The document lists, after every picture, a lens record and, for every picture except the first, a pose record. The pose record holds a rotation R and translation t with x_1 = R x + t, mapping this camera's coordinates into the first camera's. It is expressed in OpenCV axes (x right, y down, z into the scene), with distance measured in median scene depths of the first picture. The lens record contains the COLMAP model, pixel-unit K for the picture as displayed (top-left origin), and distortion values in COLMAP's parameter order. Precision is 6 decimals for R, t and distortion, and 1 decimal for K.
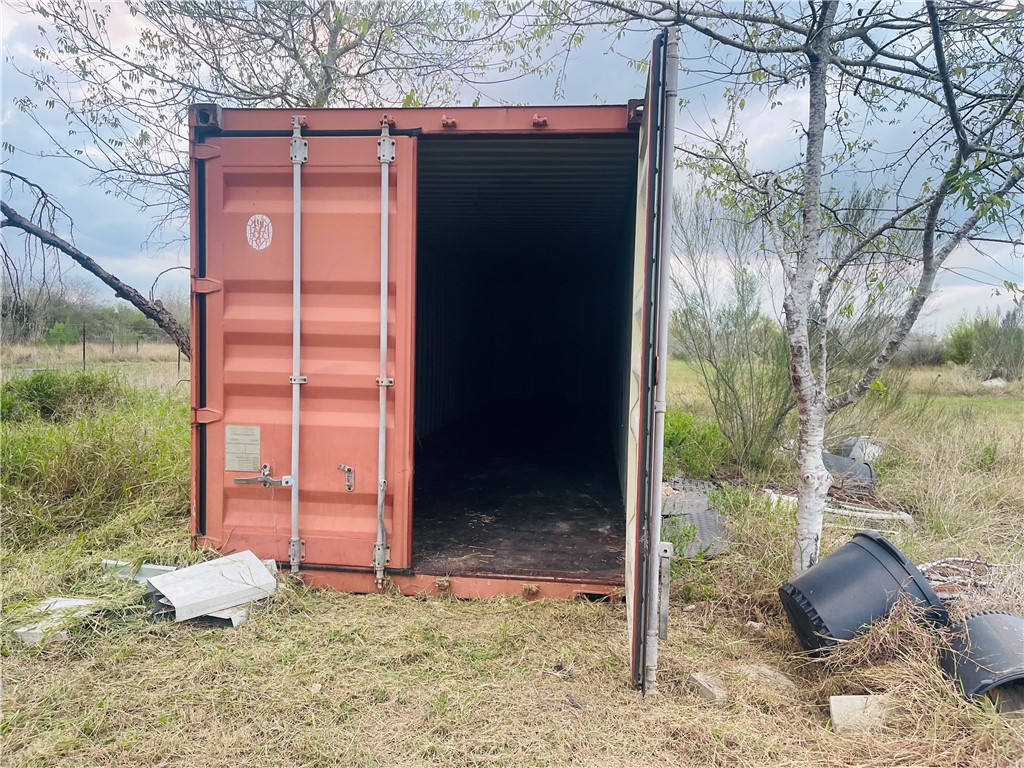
lens RADIAL K [[768.2, 0, 510.4], [0, 768.2, 386.9], [0, 0, 1]] dist [0.058171, -0.070579]
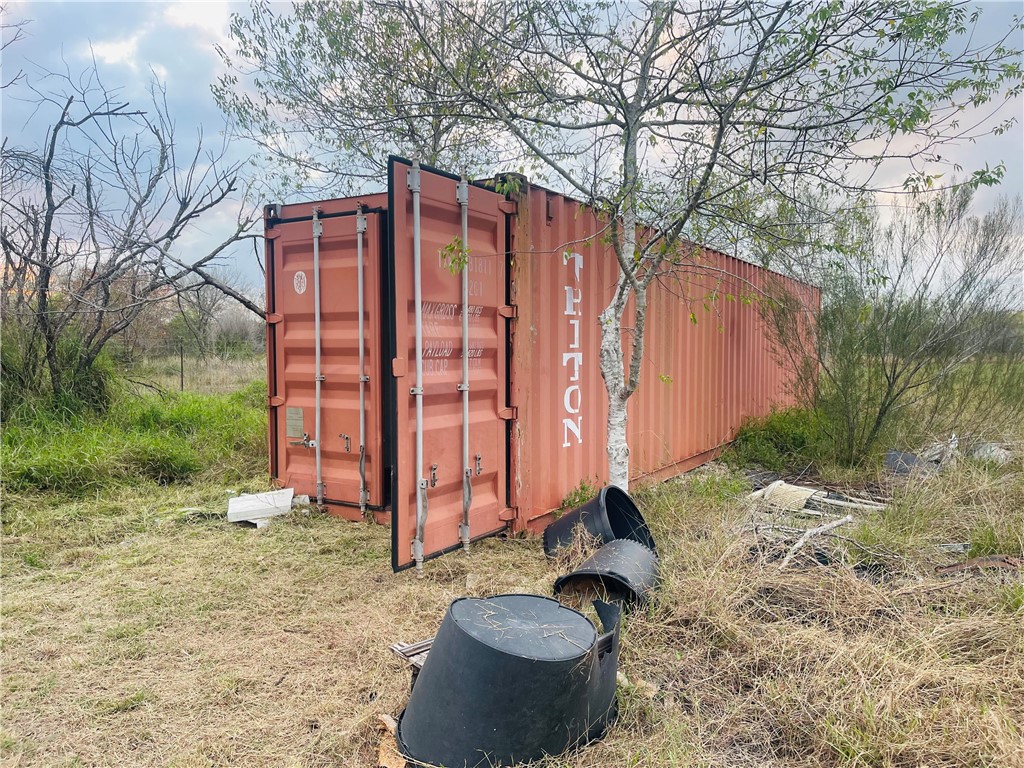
lens RADIAL K [[768.2, 0, 510.4], [0, 768.2, 386.9], [0, 0, 1]] dist [0.058171, -0.070579]
pose [[0.909468, -0.001983, -0.415768, 0.702072], [-0.003336, 0.999922, -0.012067, 0.026134], [0.415760, 0.012361, 0.909391, -0.227954]]
